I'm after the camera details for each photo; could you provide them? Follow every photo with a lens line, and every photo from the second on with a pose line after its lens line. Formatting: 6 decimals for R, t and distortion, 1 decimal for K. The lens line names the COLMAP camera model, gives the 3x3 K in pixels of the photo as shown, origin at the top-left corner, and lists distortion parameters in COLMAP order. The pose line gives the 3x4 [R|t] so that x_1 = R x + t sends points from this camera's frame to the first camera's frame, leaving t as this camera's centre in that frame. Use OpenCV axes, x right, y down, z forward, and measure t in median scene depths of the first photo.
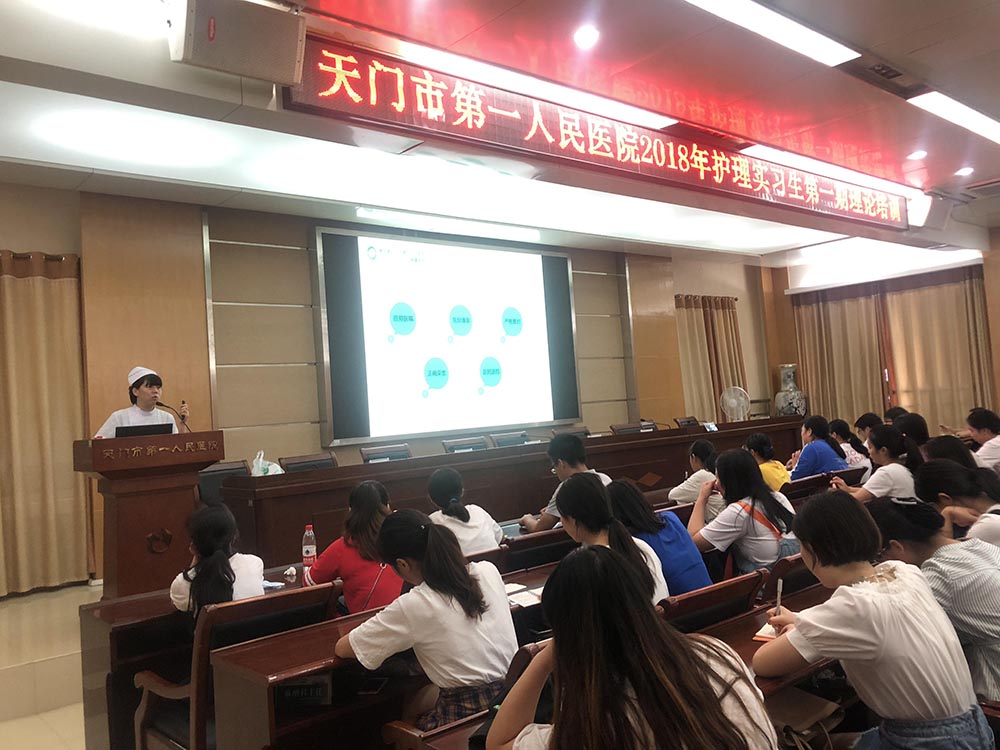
lens RADIAL K [[831.4, 0, 500.0], [0, 831.4, 375.0], [0, 0, 1]] dist [0.052900, -0.045479]
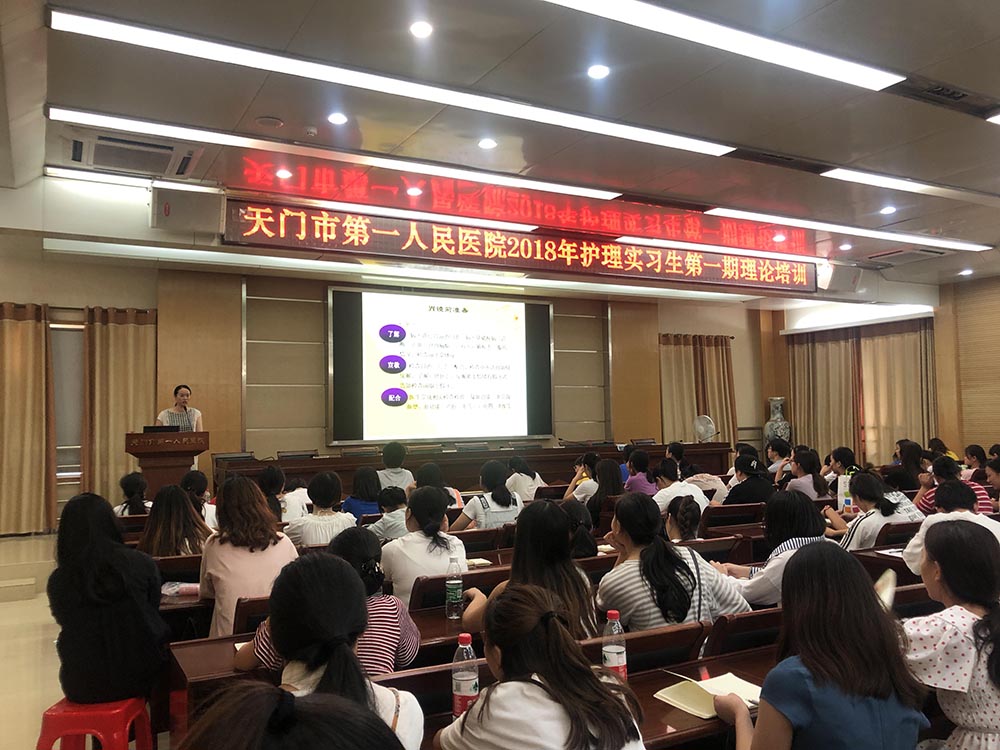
lens RADIAL K [[831.4, 0, 500.0], [0, 831.4, 375.0], [0, 0, 1]] dist [0.052900, -0.045479]
pose [[0.974905, 0.042259, -0.218572, 0.435187], [-0.043021, 0.999073, 0.001276, -0.053570], [0.218424, 0.008159, 0.975820, -0.336608]]
